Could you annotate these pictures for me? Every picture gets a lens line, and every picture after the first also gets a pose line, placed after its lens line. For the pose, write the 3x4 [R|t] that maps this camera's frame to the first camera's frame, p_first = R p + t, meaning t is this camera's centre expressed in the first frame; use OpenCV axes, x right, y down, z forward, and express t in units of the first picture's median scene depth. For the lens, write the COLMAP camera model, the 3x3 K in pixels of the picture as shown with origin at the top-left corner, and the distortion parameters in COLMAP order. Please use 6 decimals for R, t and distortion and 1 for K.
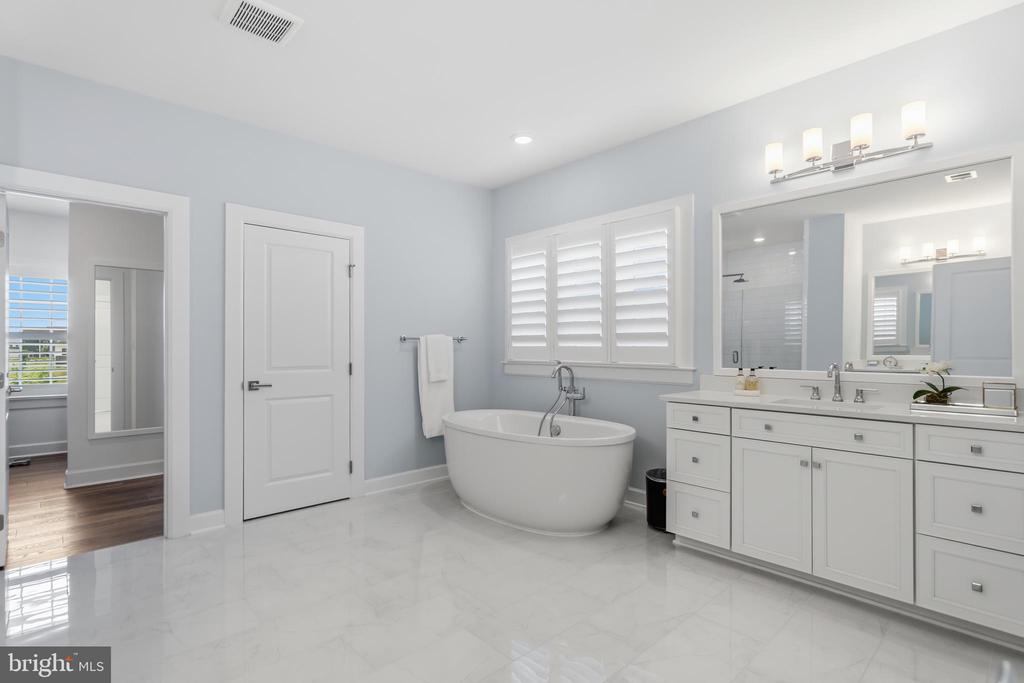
lens RADIAL K [[477.0, 0, 508.2], [0, 477.0, 349.8], [0, 0, 1]] dist [-0.001194, -0.001078]
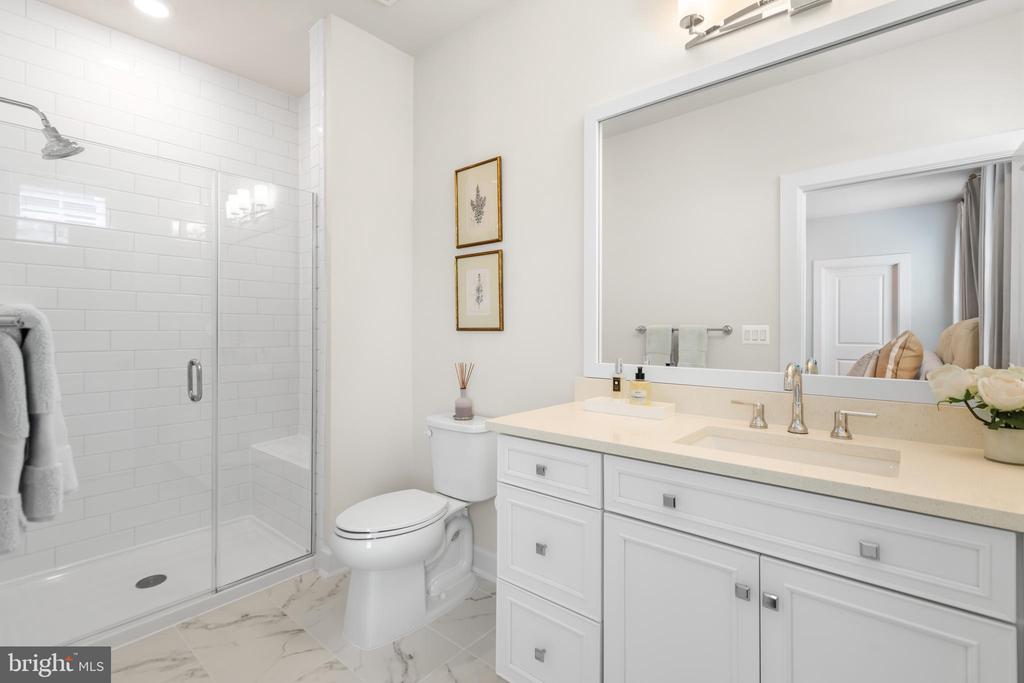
lens RADIAL K [[469.8, 0, 508.5], [0, 469.8, 347.0], [0, 0, 1]] dist [-0.000267, -0.000204]
pose [[0.992722, 0.002675, 0.120402, 0.308949], [-0.004633, 0.999862, 0.015982, 0.003837], [-0.120343, -0.016423, 0.992597, 0.524828]]
